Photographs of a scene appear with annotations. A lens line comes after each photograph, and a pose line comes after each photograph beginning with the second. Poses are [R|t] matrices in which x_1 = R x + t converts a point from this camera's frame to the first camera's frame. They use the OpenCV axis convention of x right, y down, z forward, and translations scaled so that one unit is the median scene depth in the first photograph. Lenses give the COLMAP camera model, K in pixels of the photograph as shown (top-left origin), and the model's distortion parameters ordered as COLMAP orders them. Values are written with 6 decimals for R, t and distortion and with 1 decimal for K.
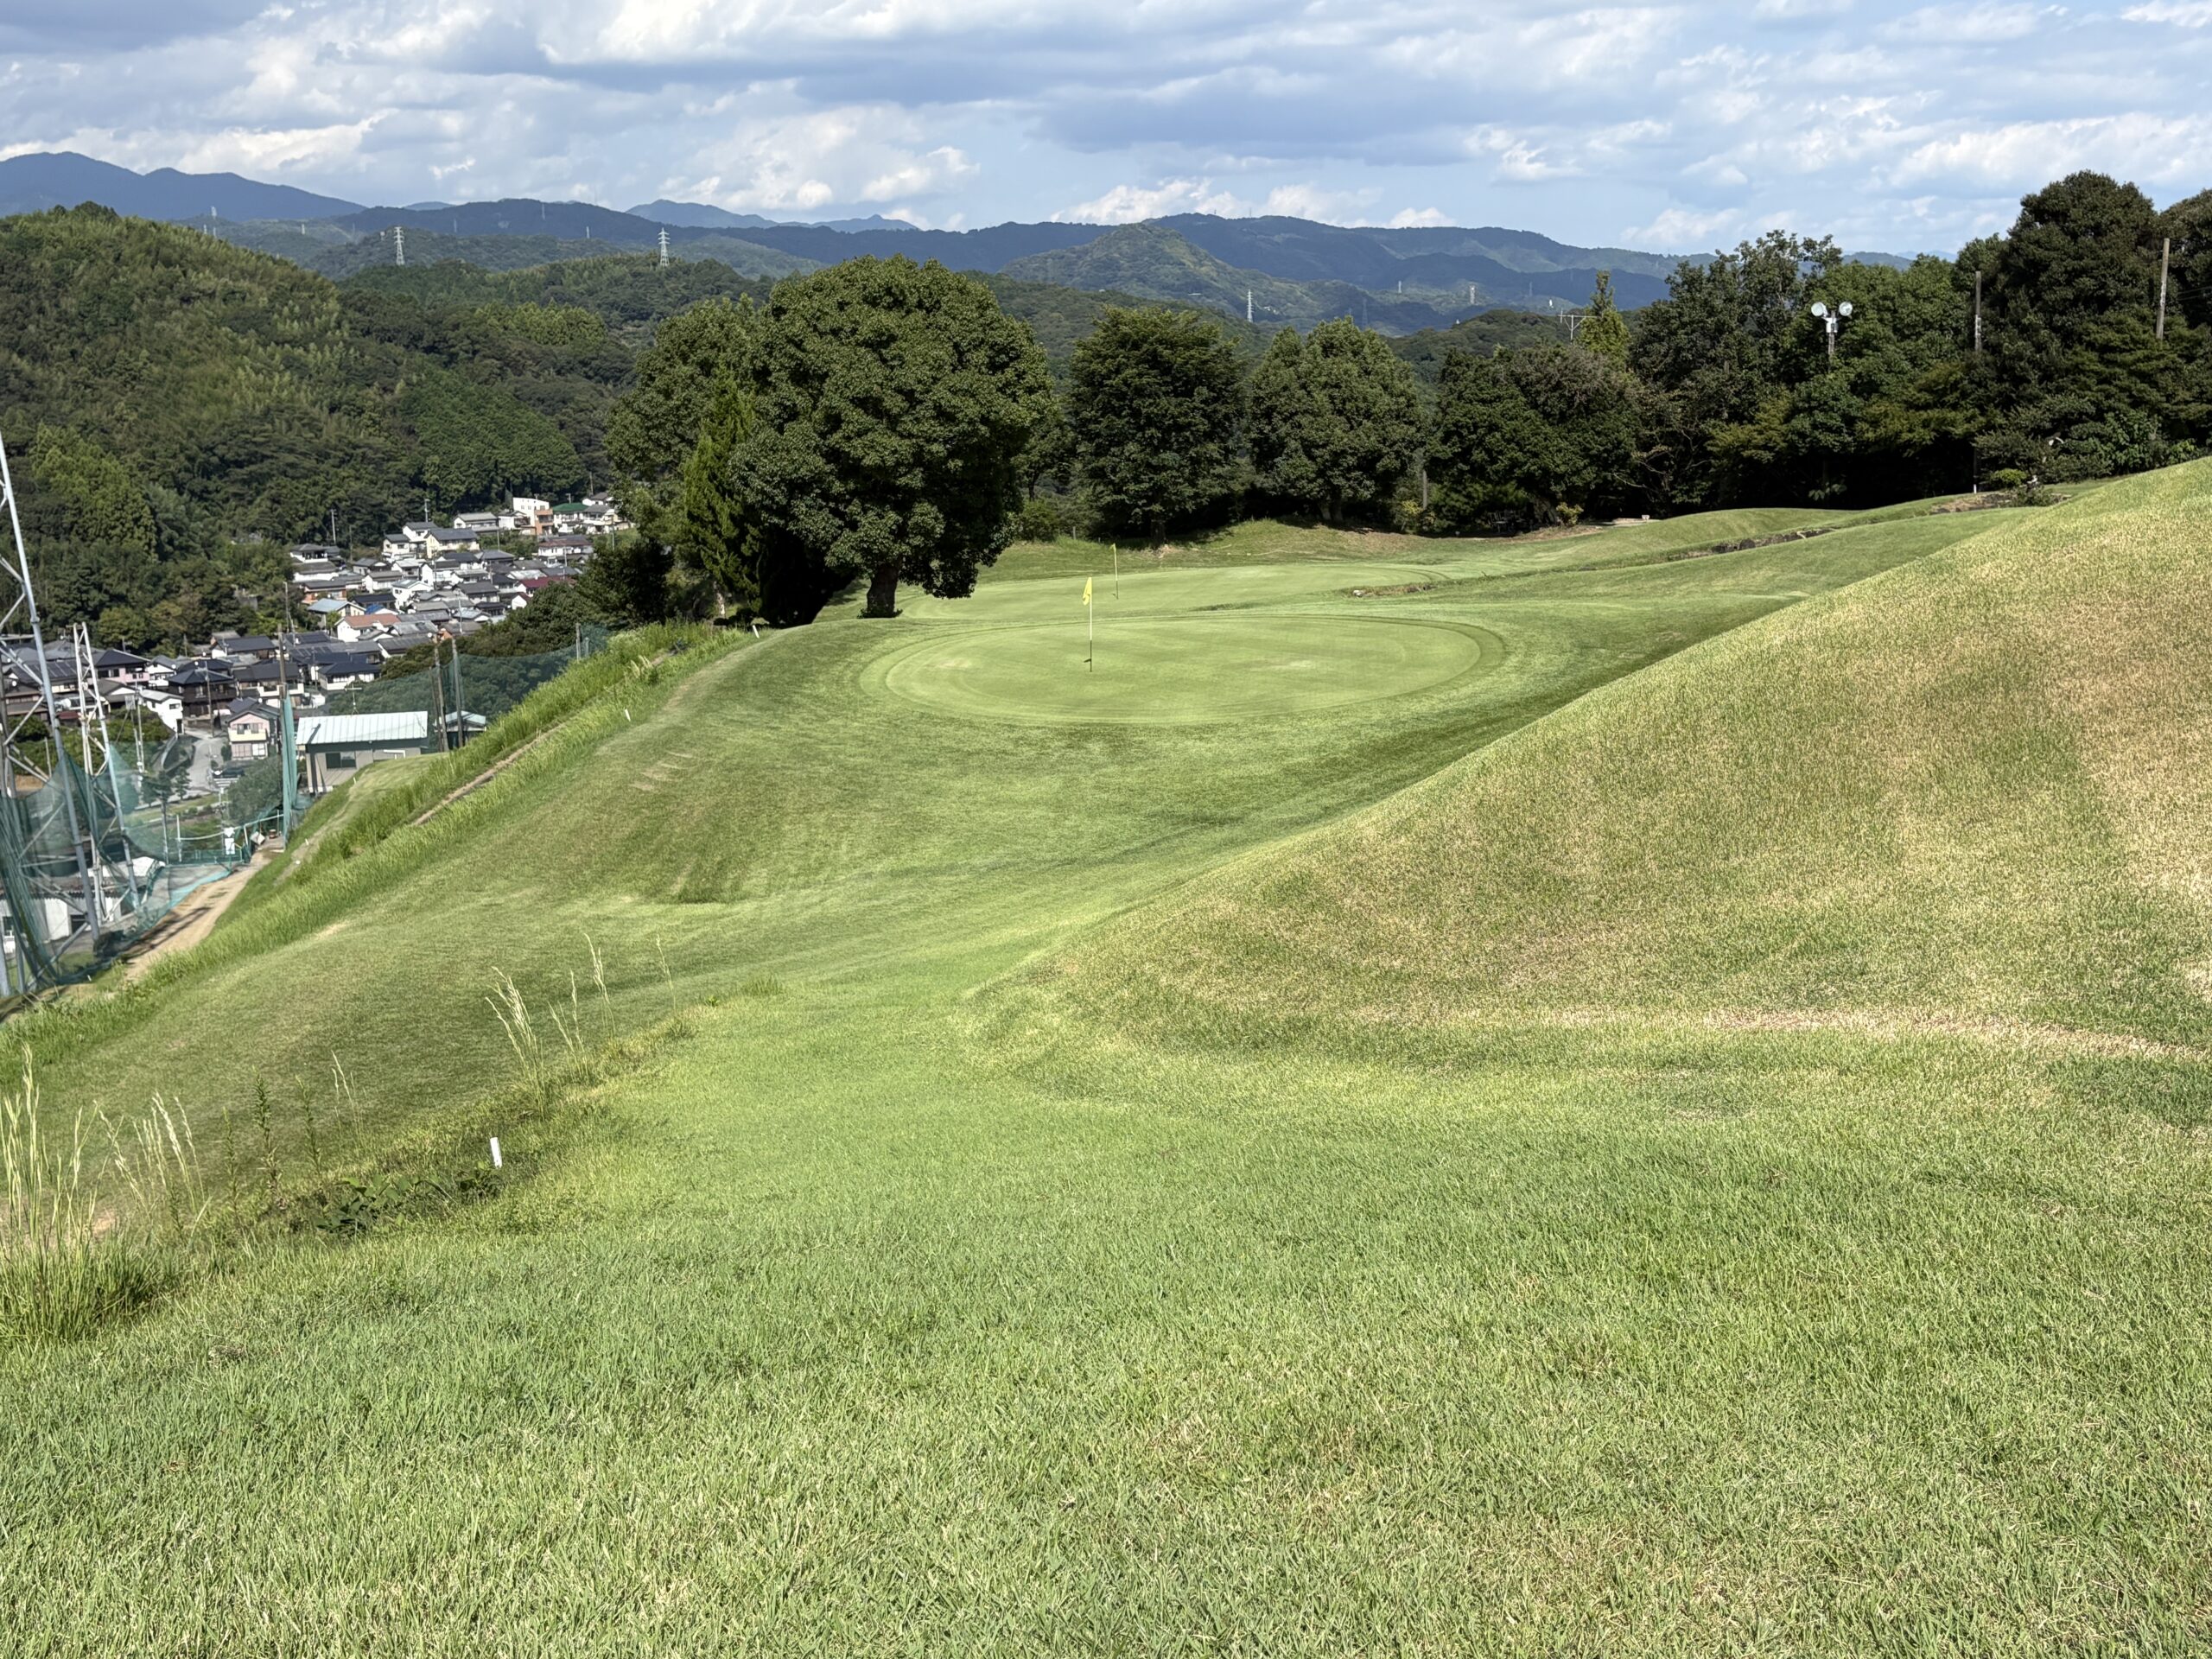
lens RADIAL K [[2526.2, 0, 1106.0], [0, 2526.2, 829.5], [0, 0, 1]] dist [0.083186, -0.164169]
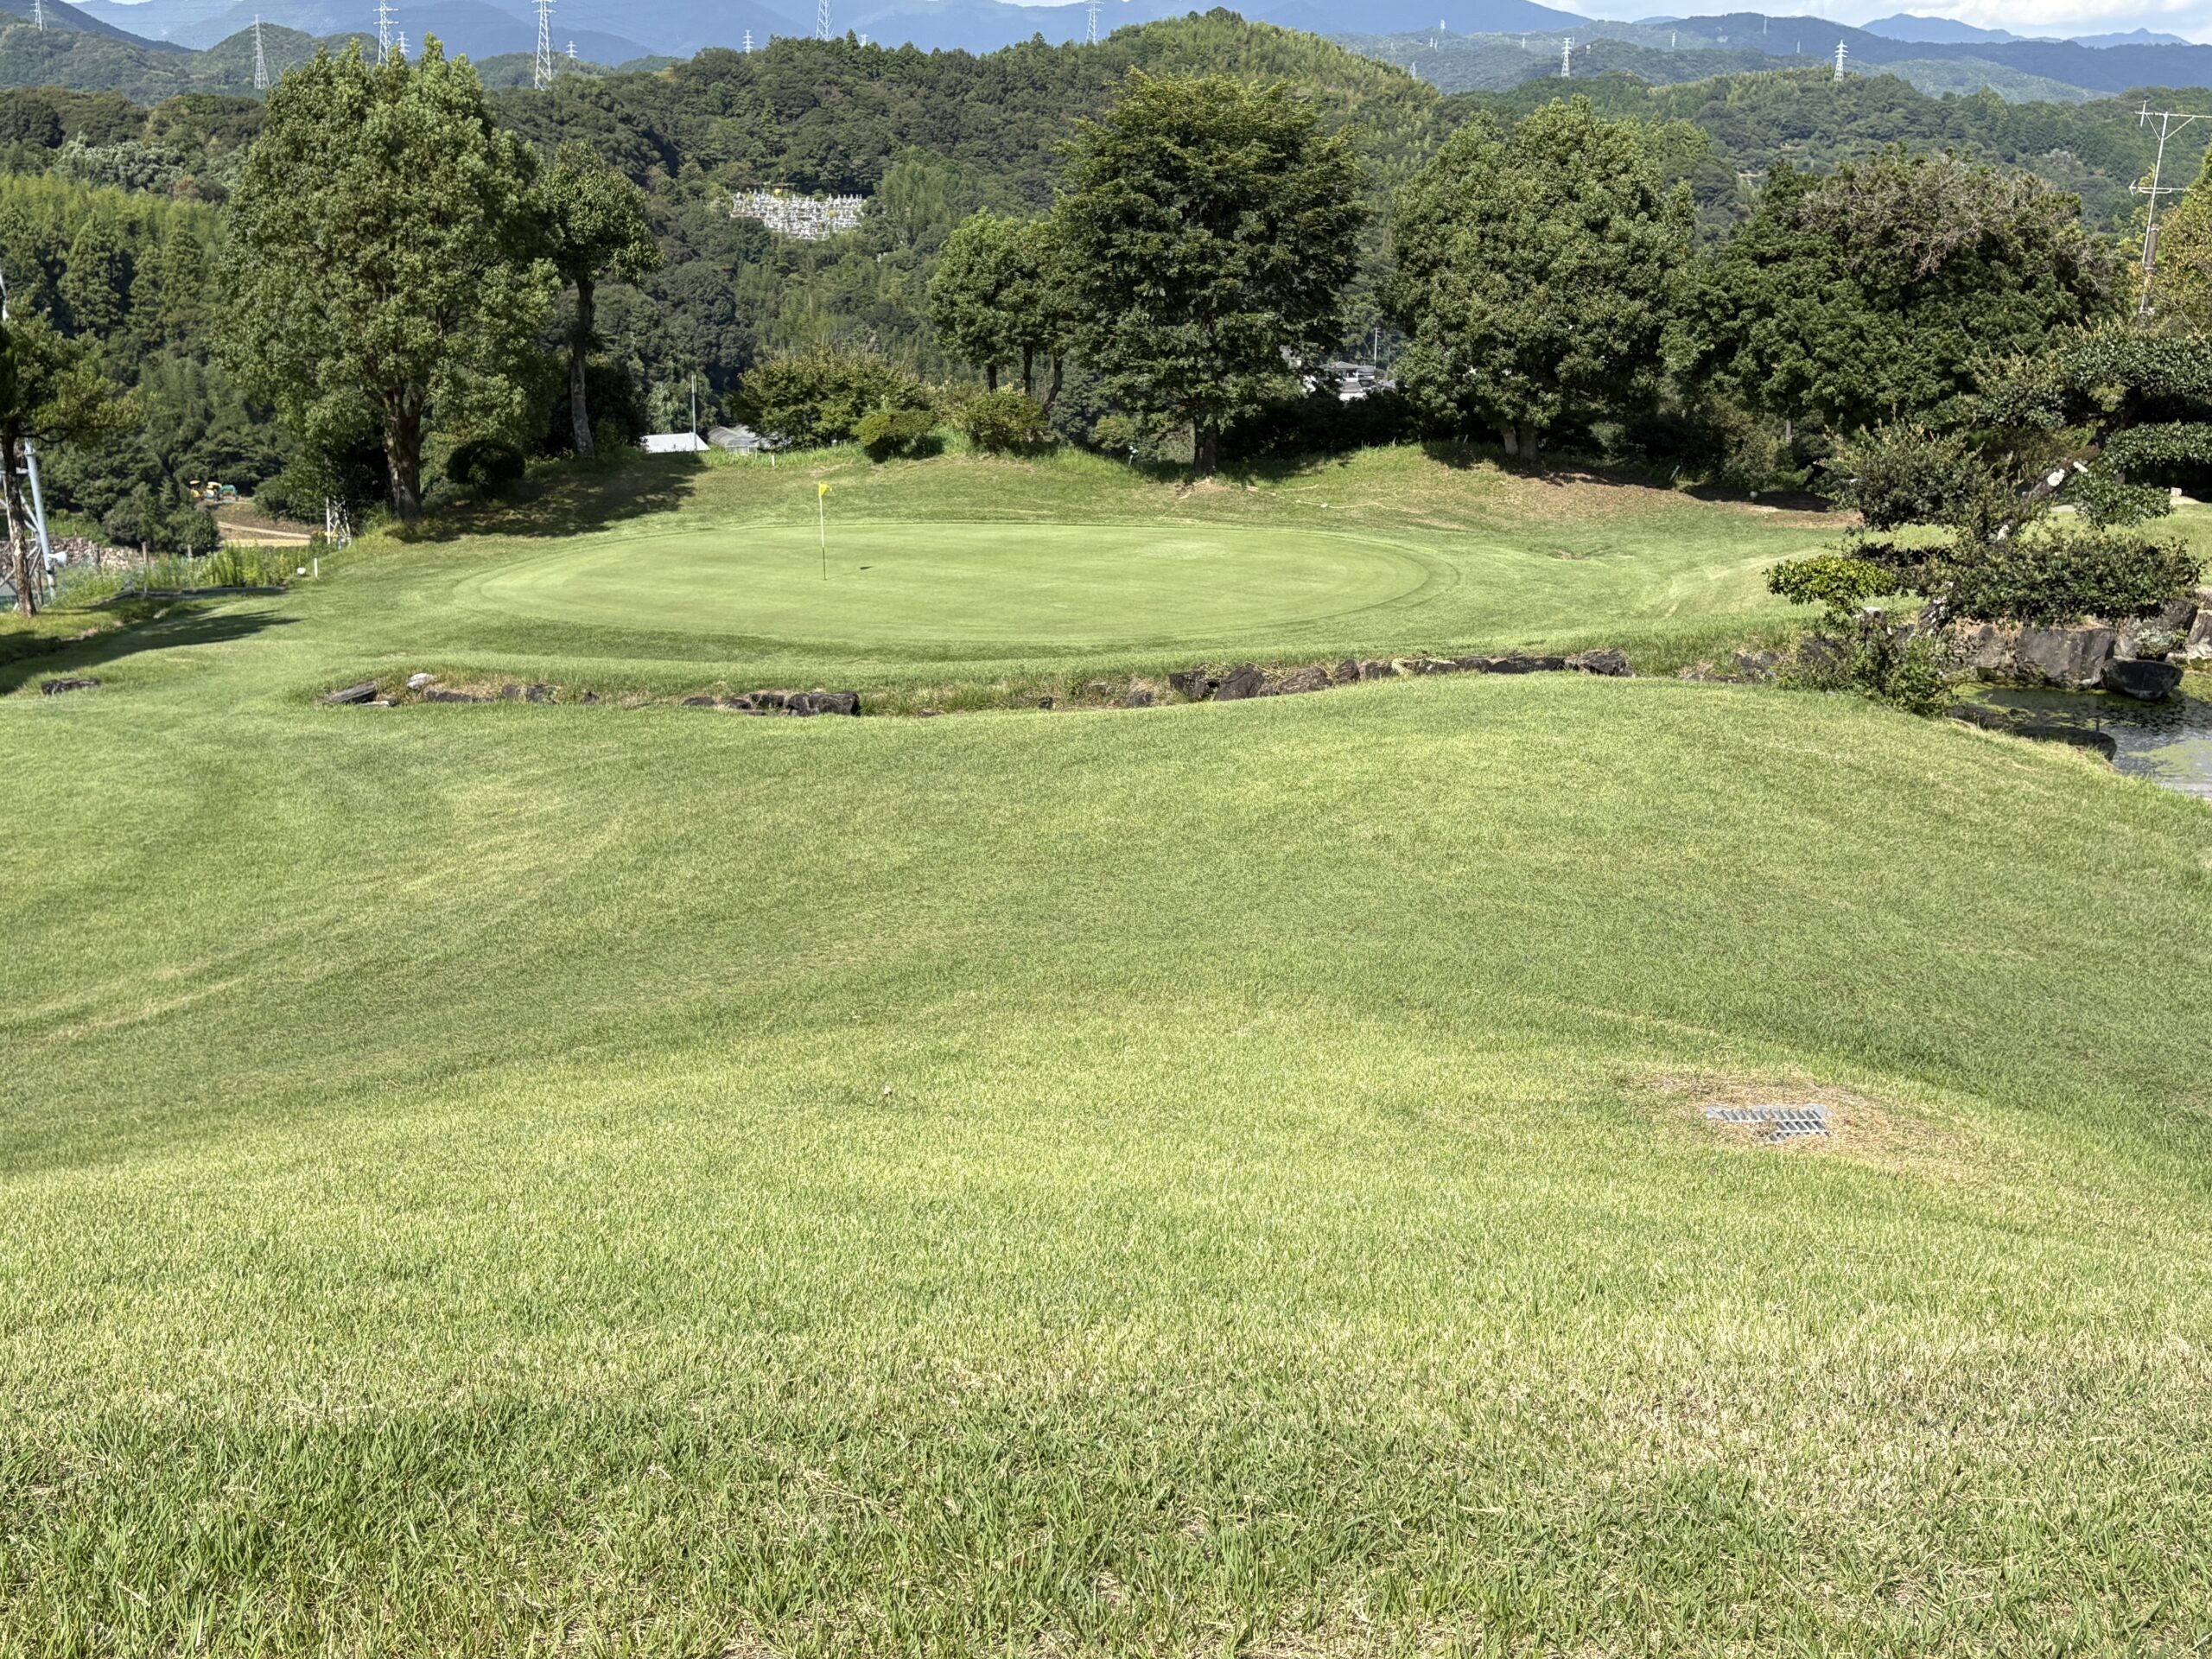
lens RADIAL K [[2526.2, 0, 1106.0], [0, 2526.2, 829.5], [0, 0, 1]] dist [0.083186, -0.164169]
pose [[0.895849, 0.141058, -0.421375, 0.266336], [-0.112548, 0.989385, 0.091924, -0.083229], [0.429869, -0.034926, 0.902216, 0.451355]]
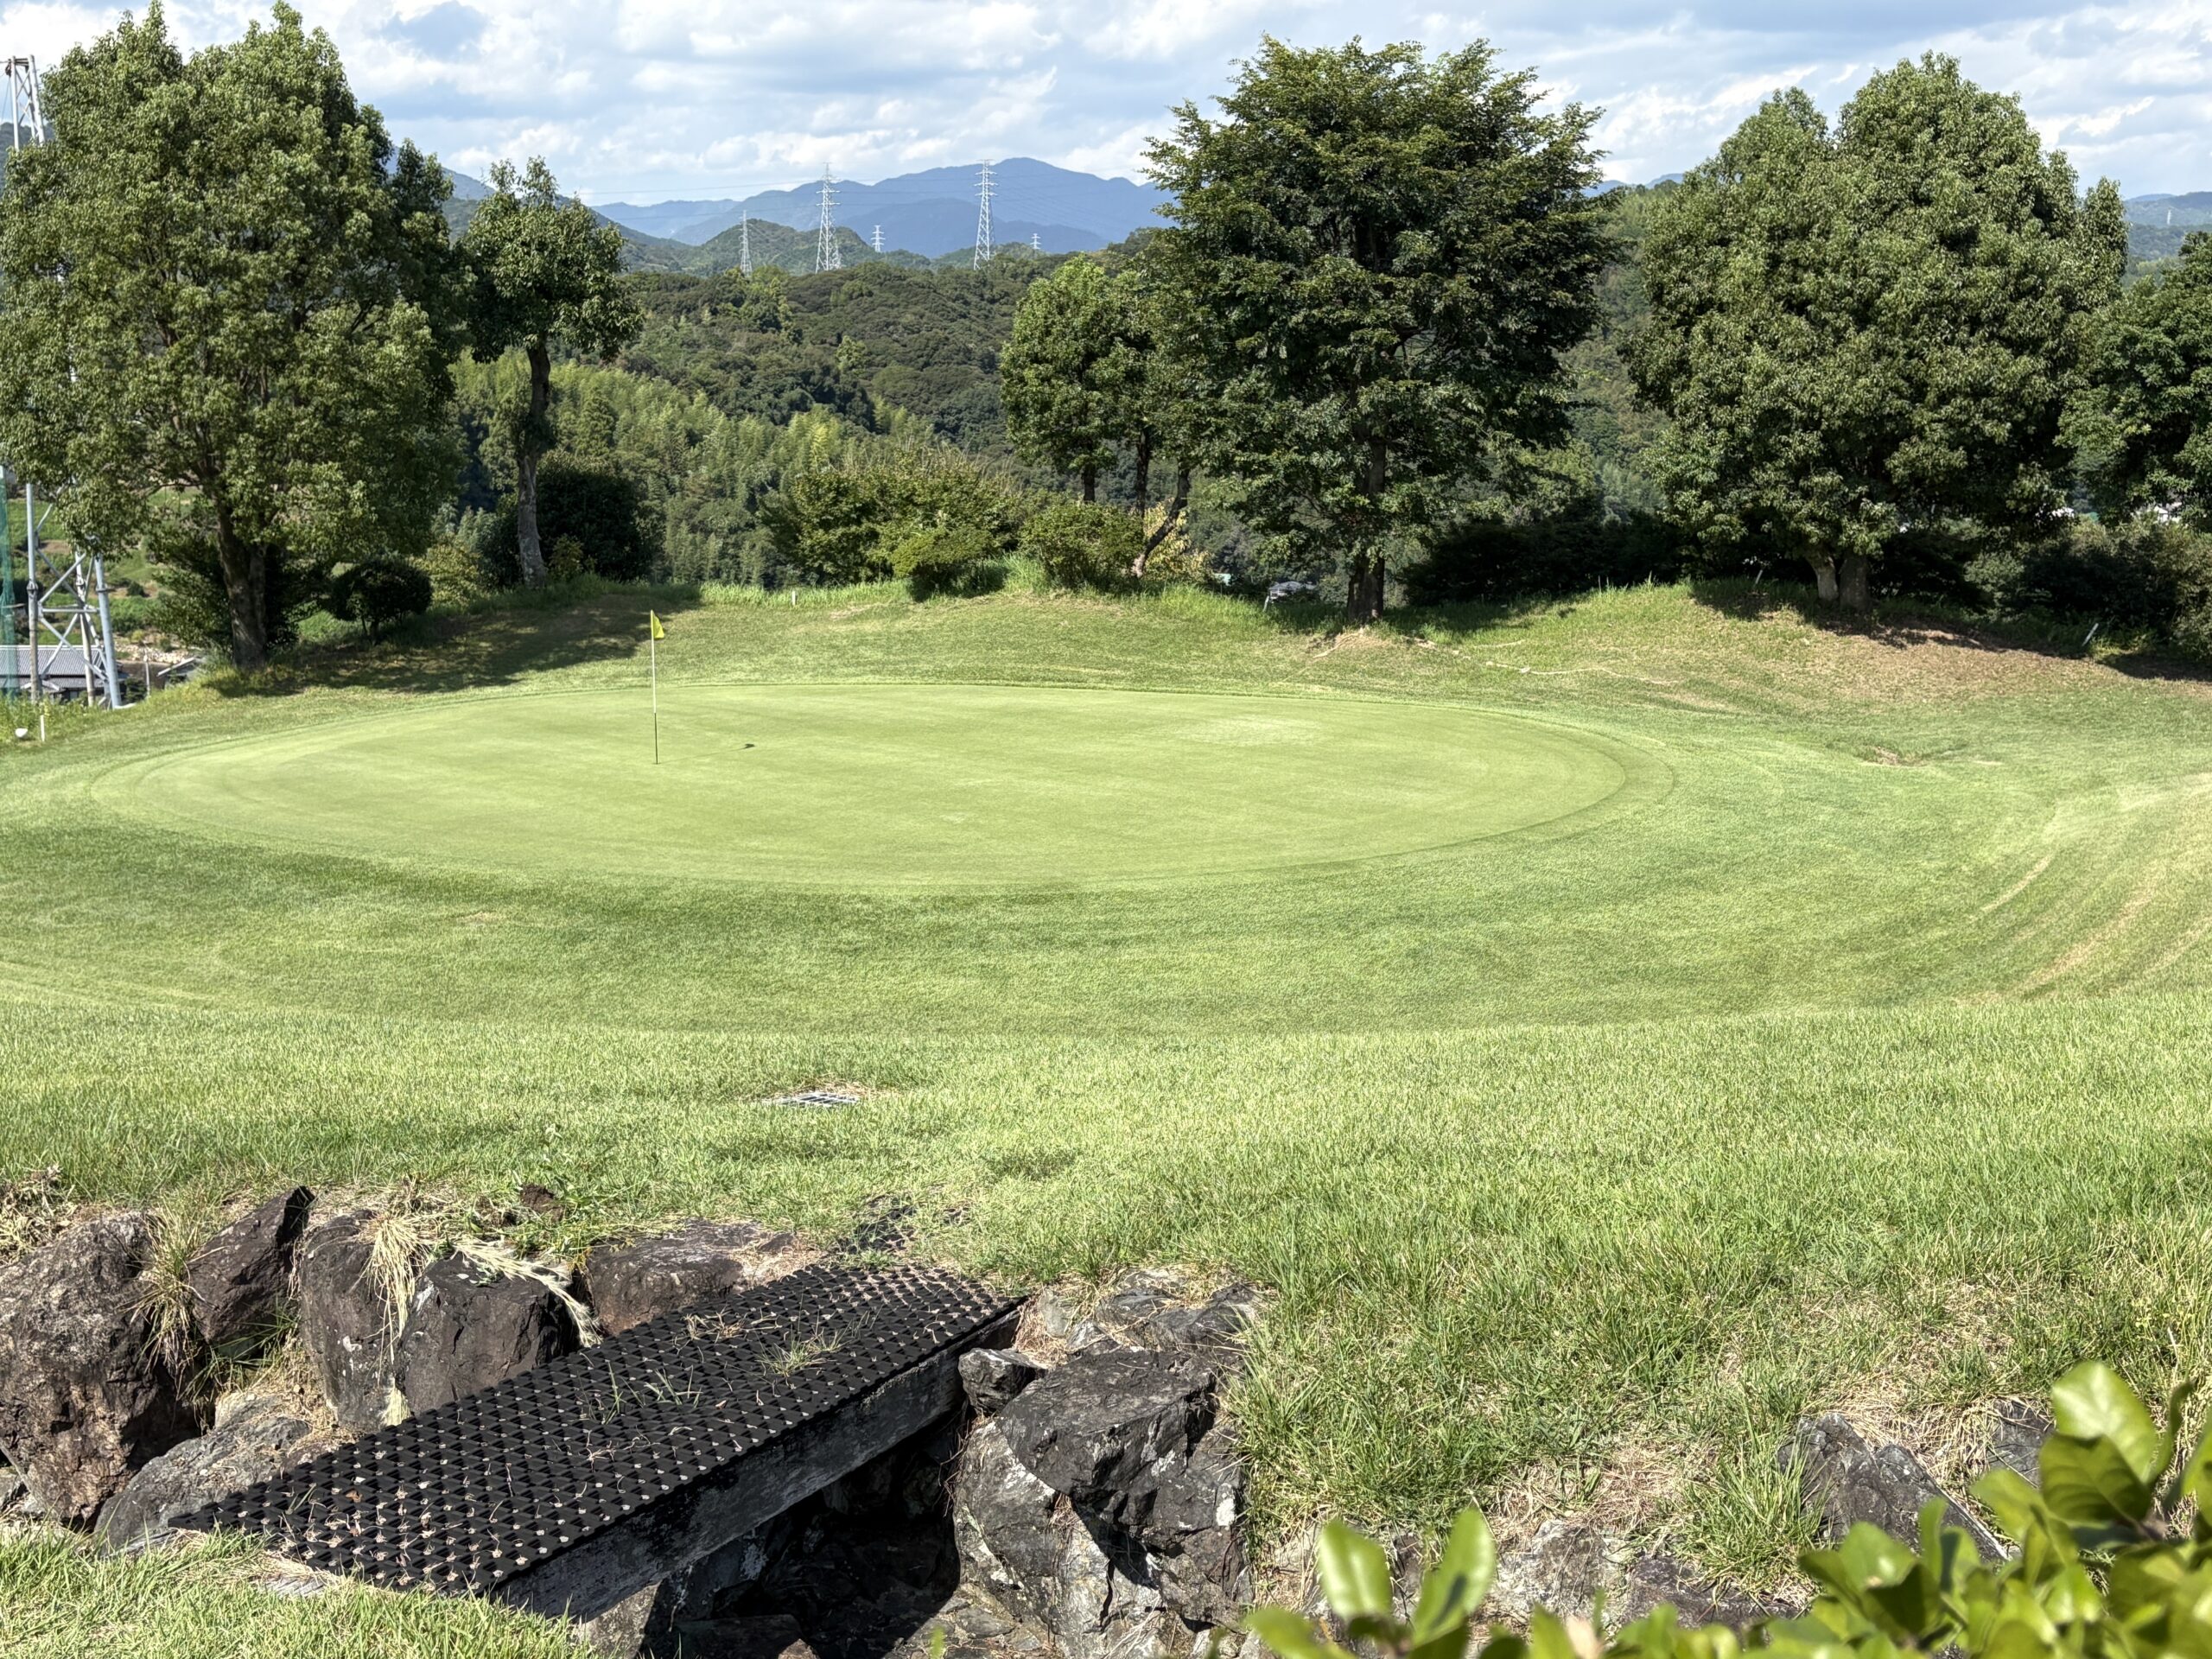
lens RADIAL K [[2563.1, 0, 1103.3], [0, 2563.1, 798.2], [0, 0, 1]] dist [0.200670, -0.611542]
pose [[0.809936, 0.131388, -0.571613, 0.230112], [-0.138670, 0.989852, 0.031036, -0.093260], [0.569890, 0.054128, 0.819936, 0.643934]]
